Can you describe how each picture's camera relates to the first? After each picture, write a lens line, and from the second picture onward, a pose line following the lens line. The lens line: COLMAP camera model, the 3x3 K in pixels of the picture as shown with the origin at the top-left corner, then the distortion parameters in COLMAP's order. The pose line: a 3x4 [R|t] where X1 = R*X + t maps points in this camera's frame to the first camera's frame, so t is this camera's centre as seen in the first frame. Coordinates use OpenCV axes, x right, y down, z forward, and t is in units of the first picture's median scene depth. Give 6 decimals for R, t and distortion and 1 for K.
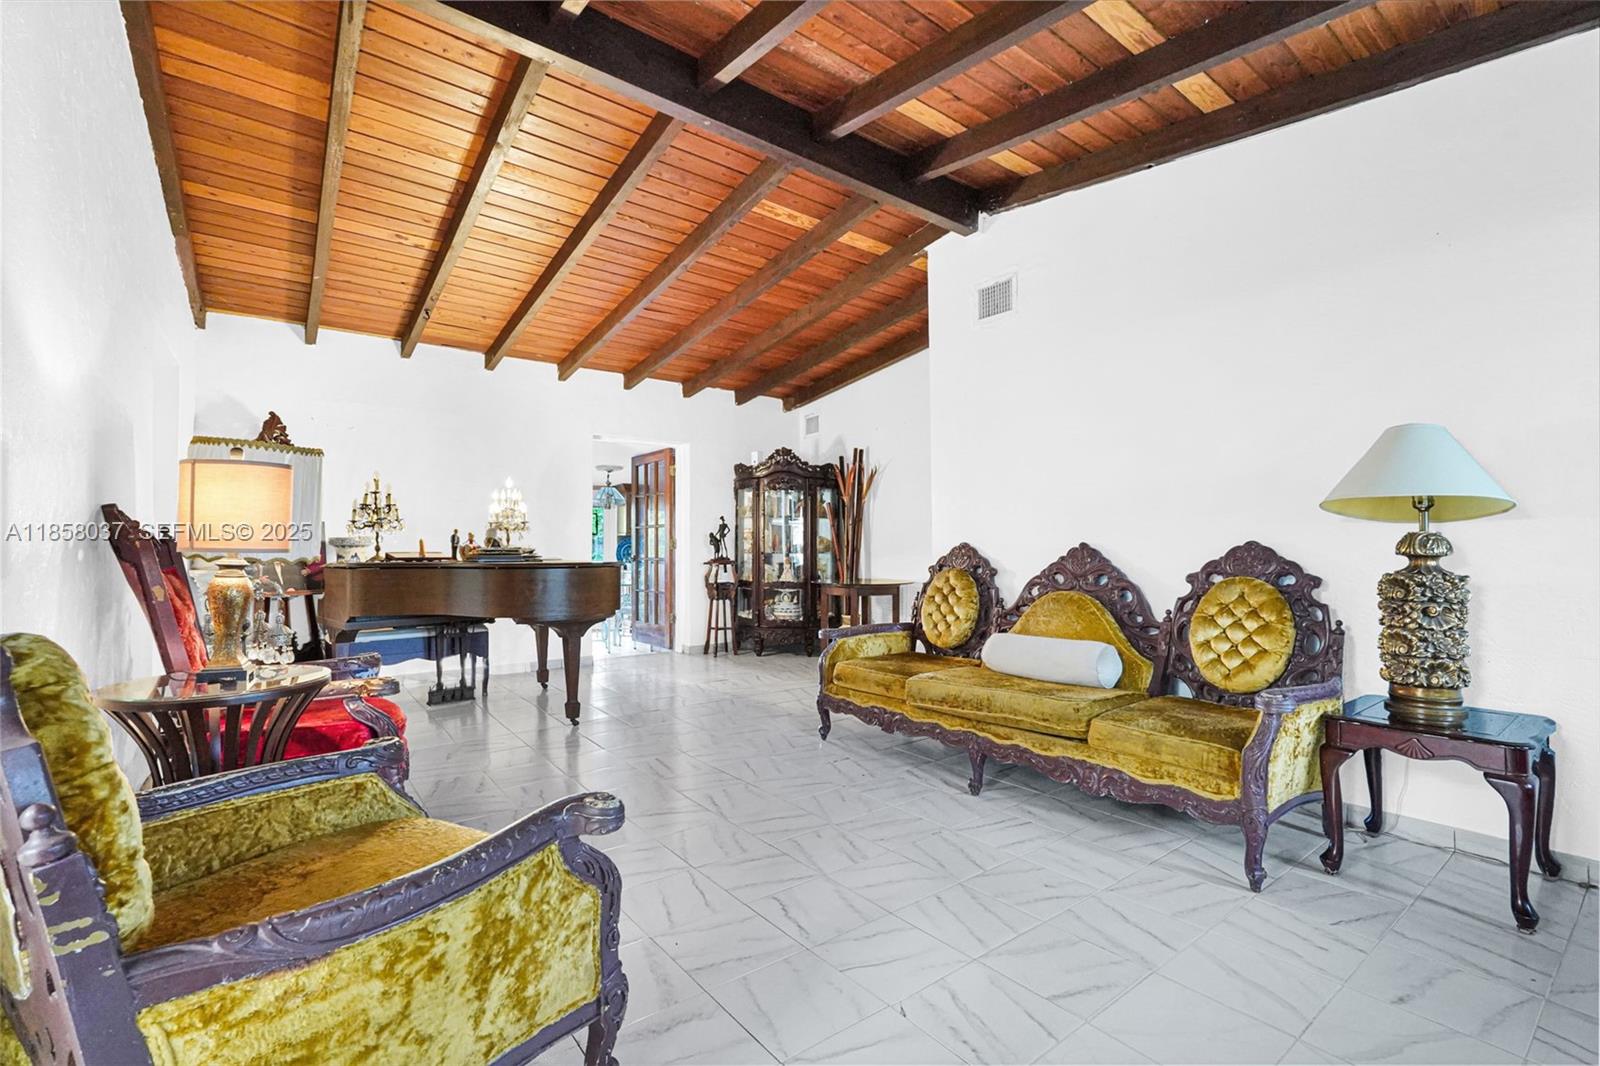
lens RADIAL K [[721.0, 0, 800.0], [0, 721.0, 533.0], [0, 0, 1]] dist [-0.000642, 0.000412]
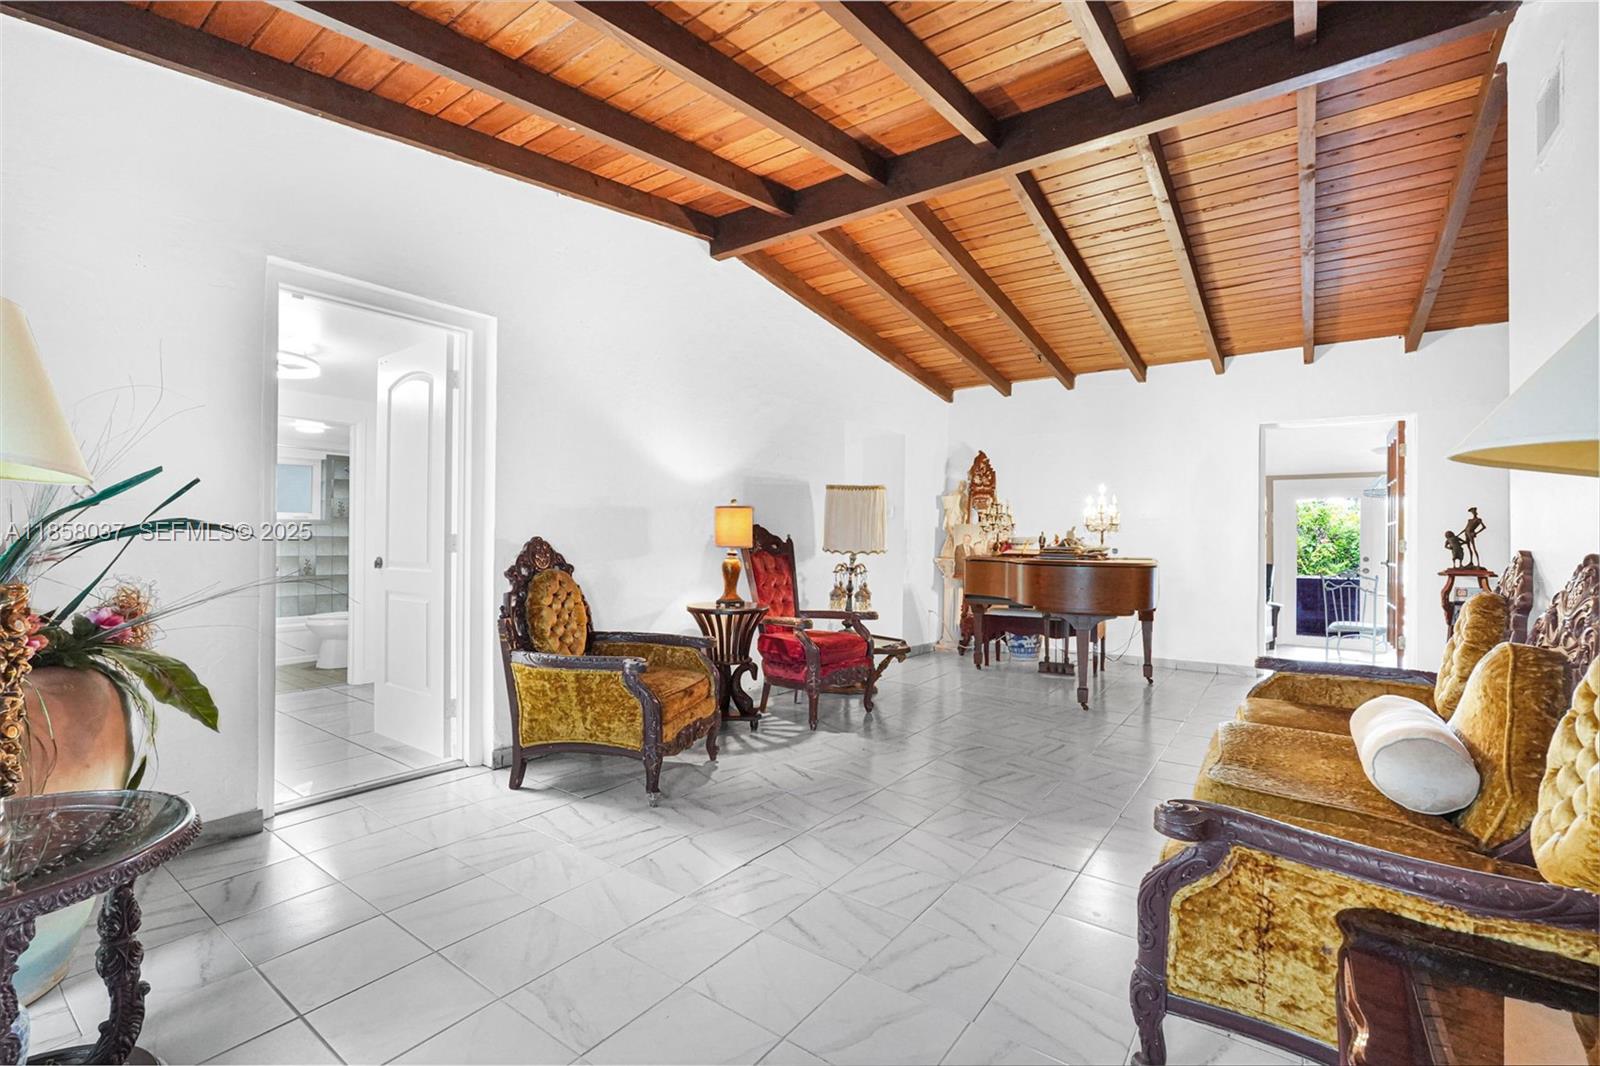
lens RADIAL K [[721.0, 0, 800.0], [0, 721.0, 533.0], [0, 0, 1]] dist [-0.000642, 0.000412]
pose [[0.280060, -0.005402, -0.959967, 0.502330], [0.005934, 0.999975, -0.003896, 0.000191], [0.959964, -0.004605, 0.280085, 0.226531]]
